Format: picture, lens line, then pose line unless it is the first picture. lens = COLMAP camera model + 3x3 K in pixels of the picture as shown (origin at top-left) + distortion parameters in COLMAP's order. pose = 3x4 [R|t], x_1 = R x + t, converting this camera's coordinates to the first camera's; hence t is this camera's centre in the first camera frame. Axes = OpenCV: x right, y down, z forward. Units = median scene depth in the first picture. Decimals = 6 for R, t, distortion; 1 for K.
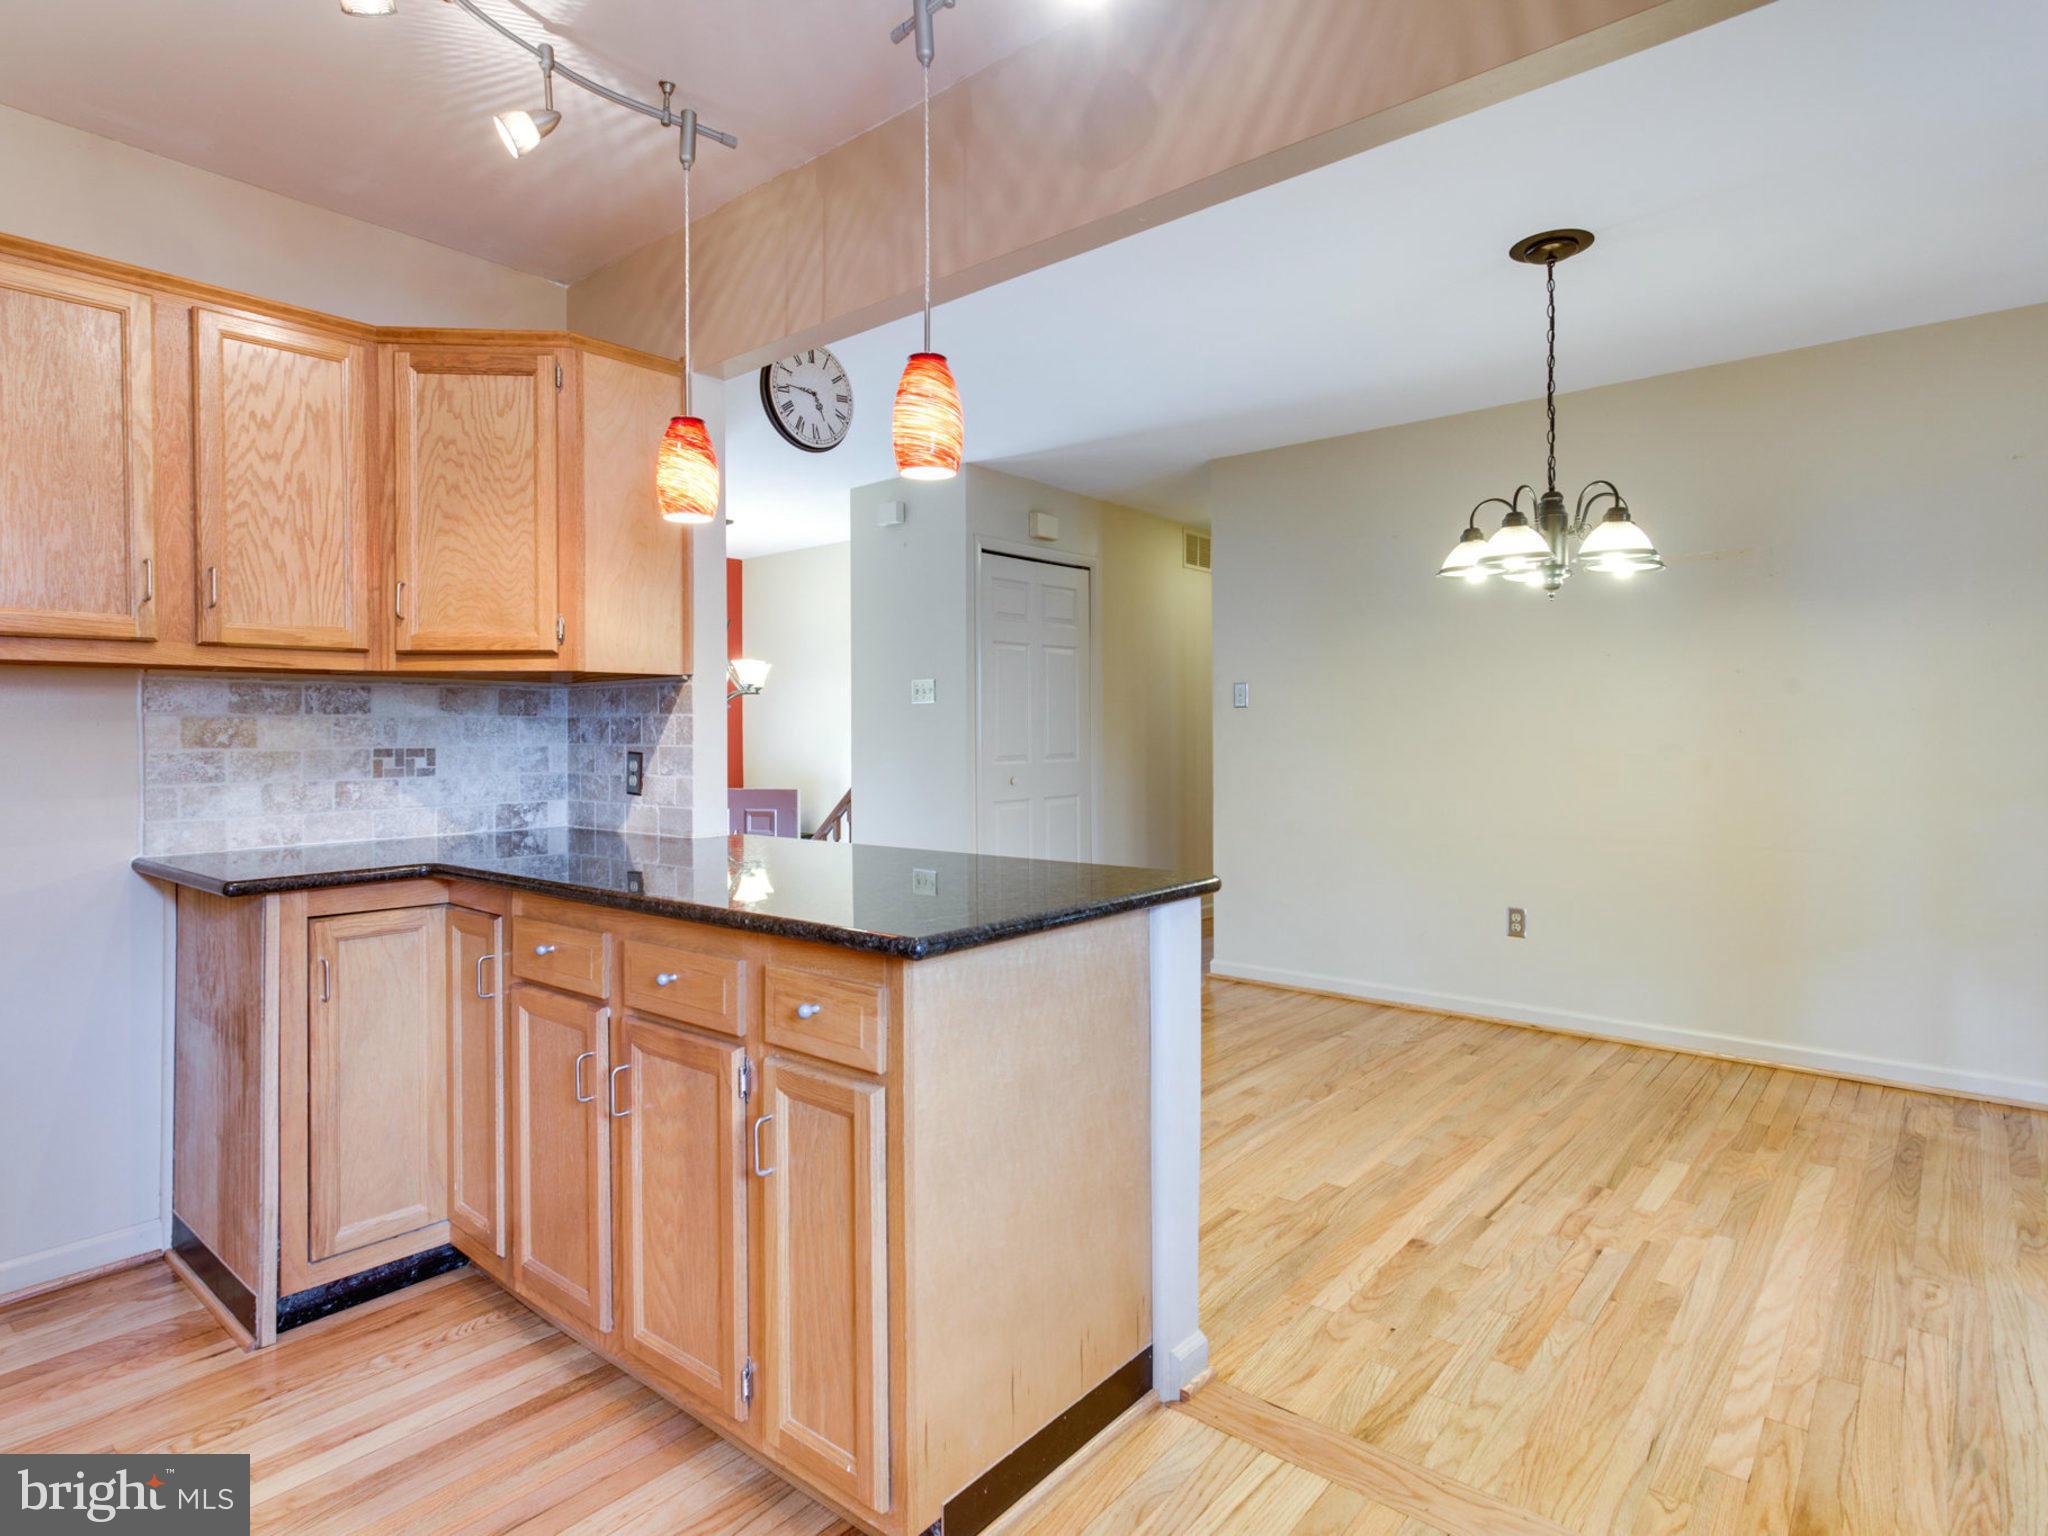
lens RADIAL K [[1096.5, 0, 1014.5], [0, 1096.5, 752.2], [0, 0, 1]] dist [0.001387, 0.000032]
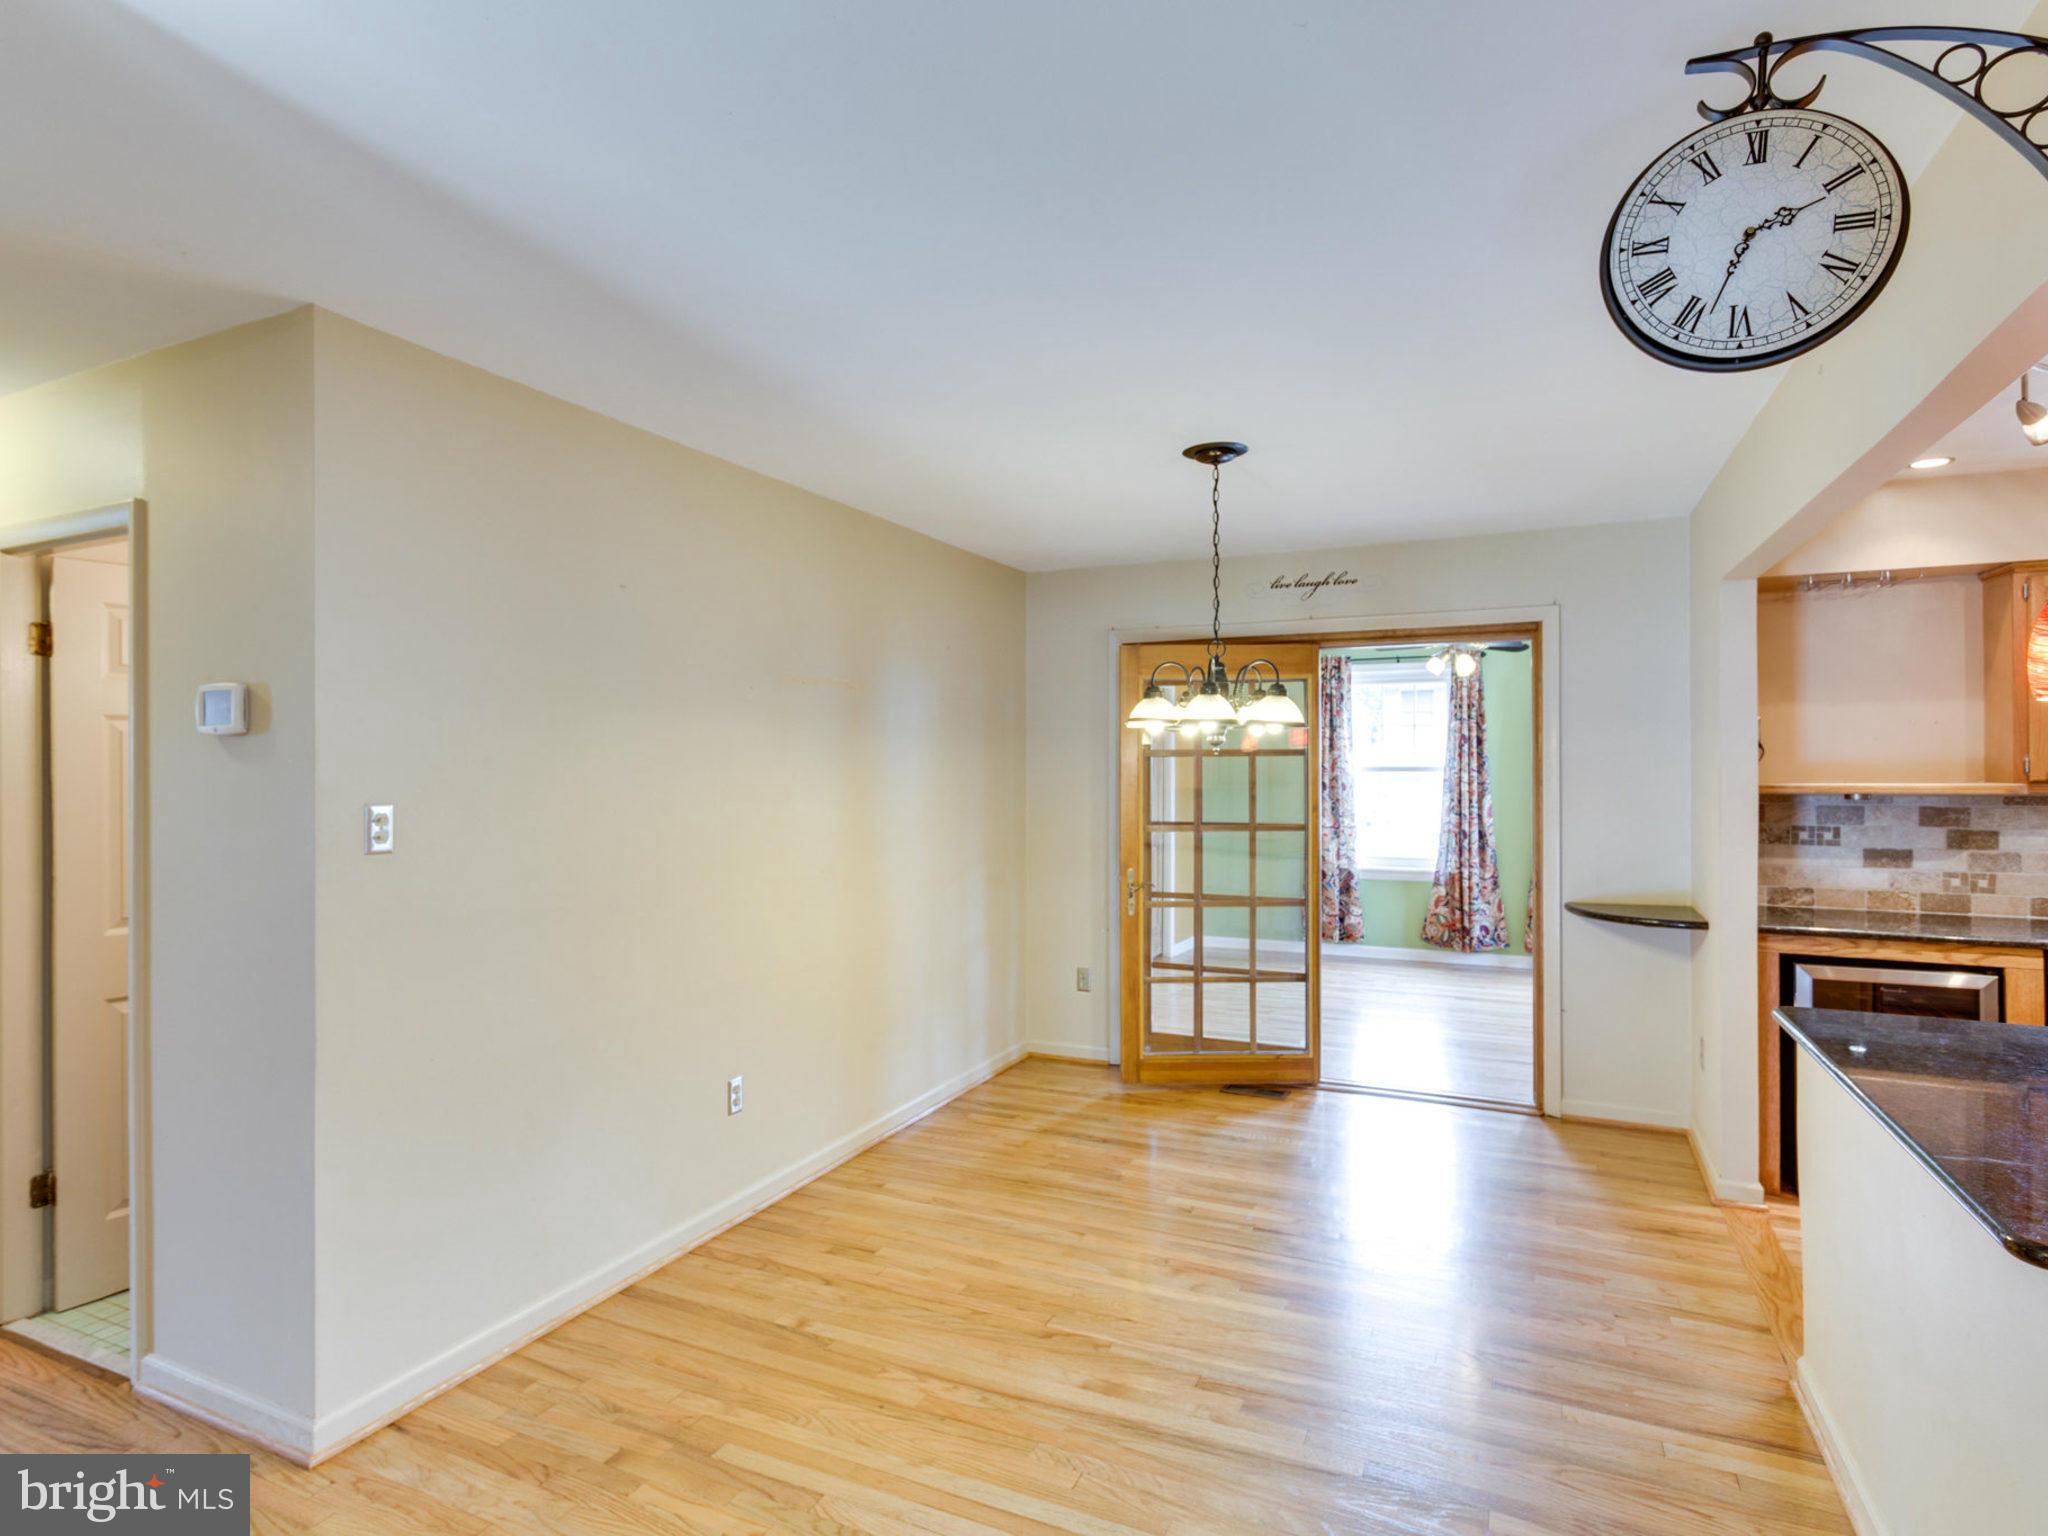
lens RADIAL K [[1113.4, 0, 997.4], [0, 1113.4, 762.6], [0, 0, 1]] dist [0.000532, 0.001478]
pose [[-0.252593, 0.004691, 0.967561, -0.668467], [0.020220, 0.999795, 0.000432, -0.150700], [-0.967361, 0.019673, -0.252636, 1.712400]]
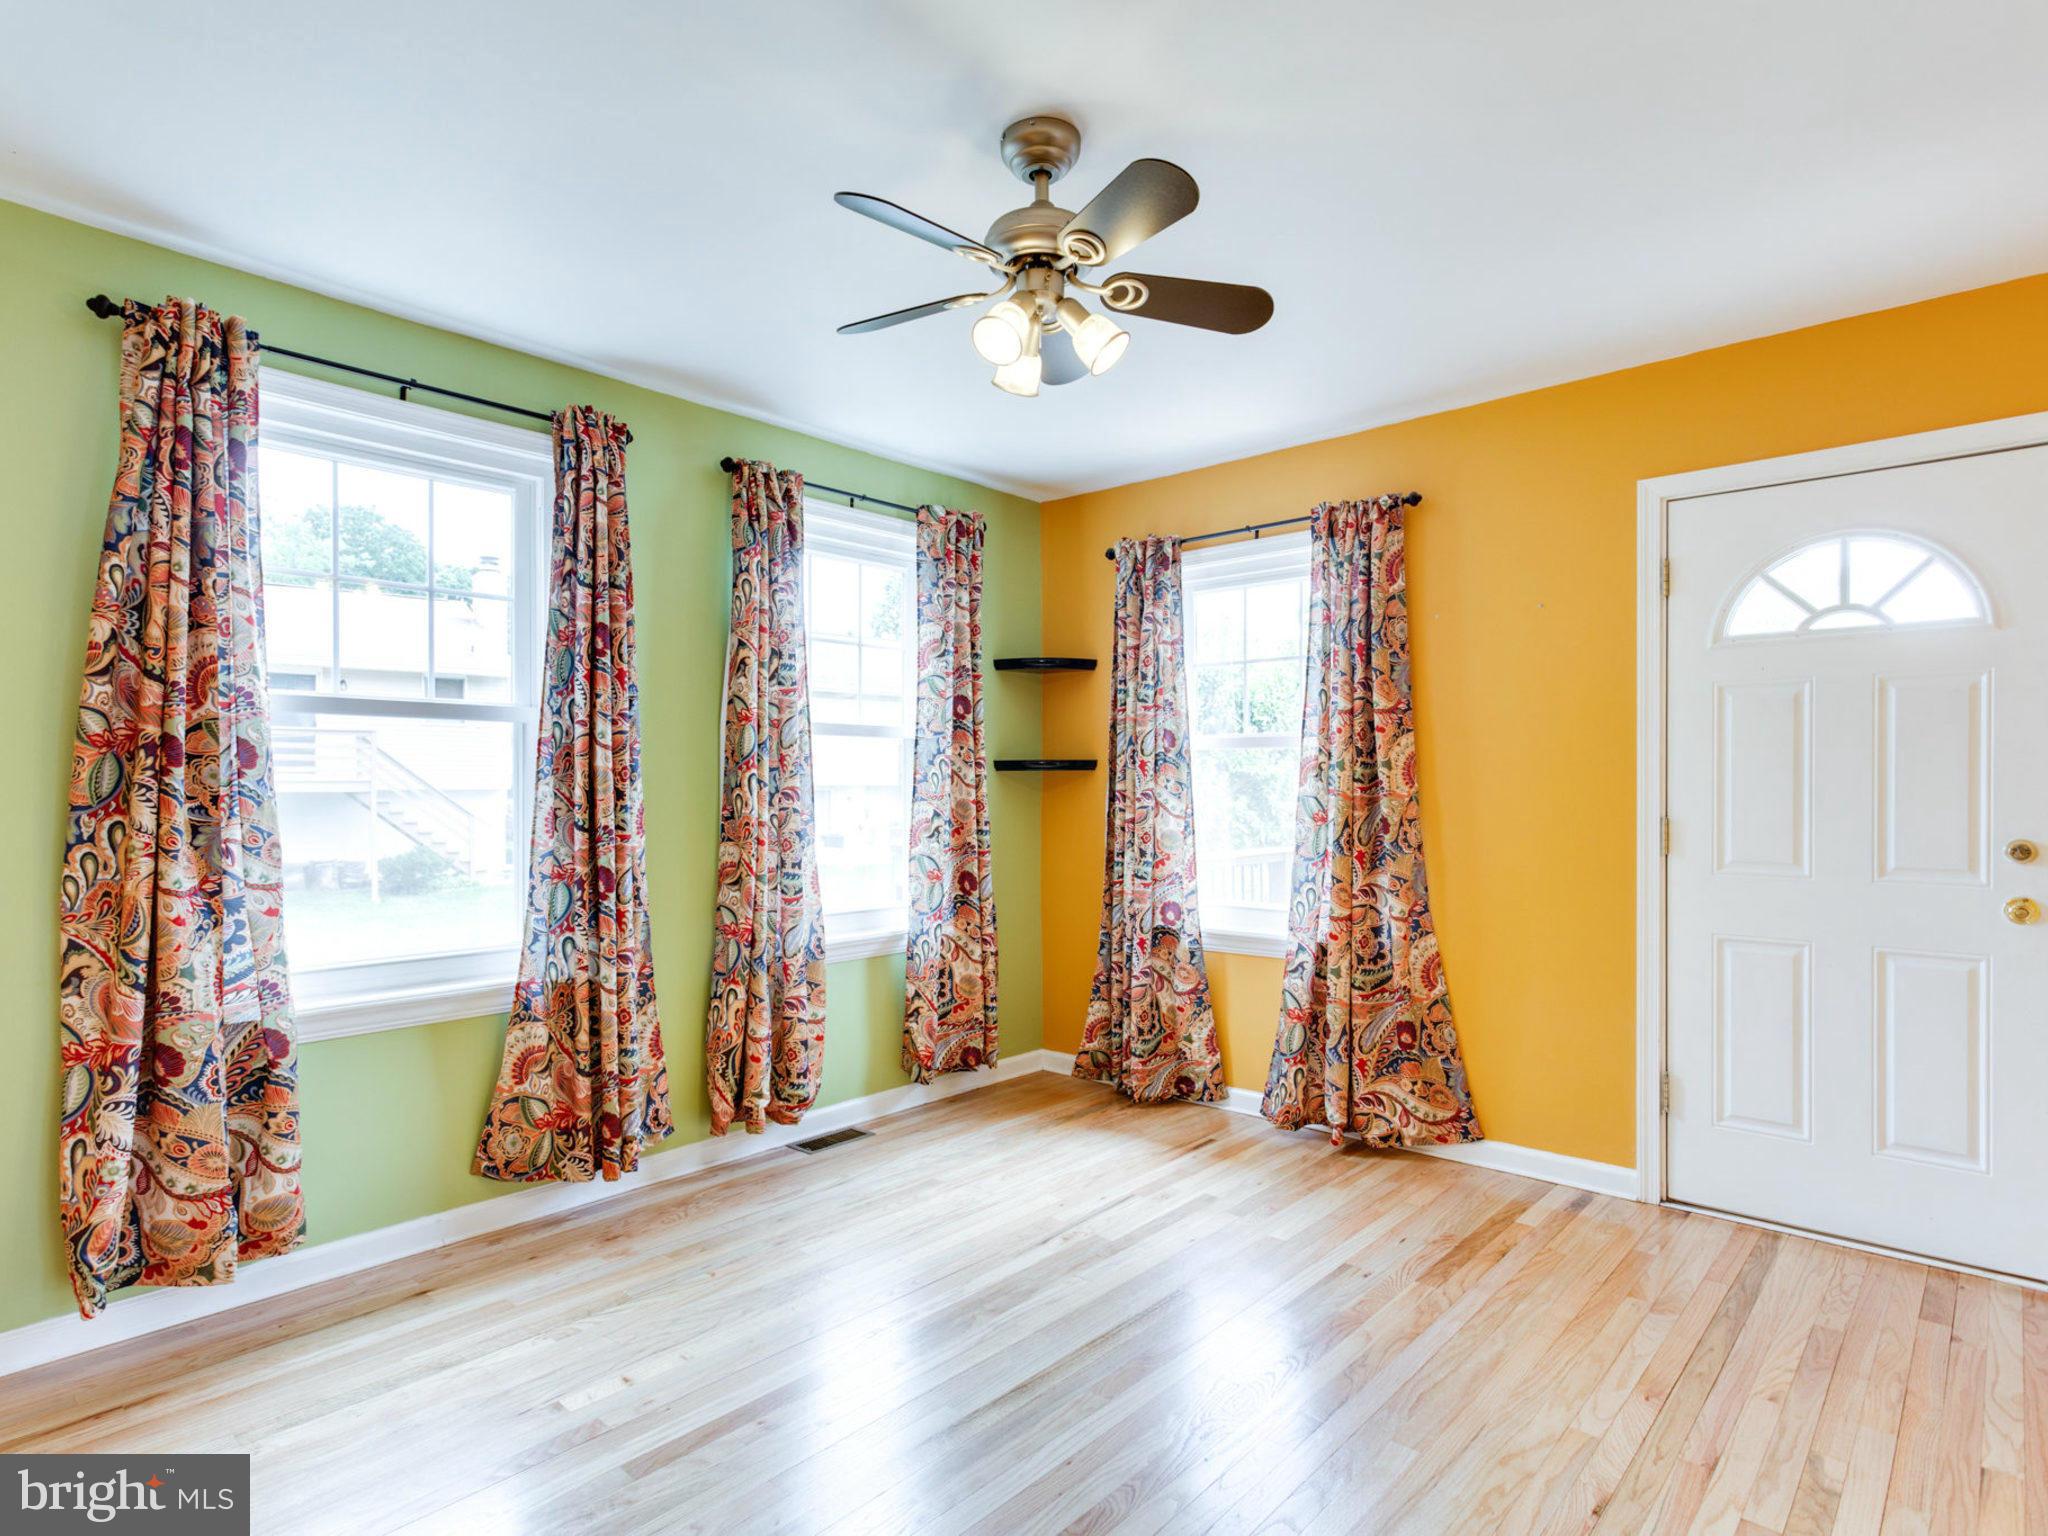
lens RADIAL K [[1108.6, 0, 1013.9], [0, 1108.6, 785.5], [0, 0, 1]] dist [0.001085, 0.000648]
pose [[-0.999519, 0.001186, 0.031004, 1.480177], [0.001735, 0.999842, 0.017691, -0.047806], [-0.030978, 0.017736, -0.999363, 0.884286]]
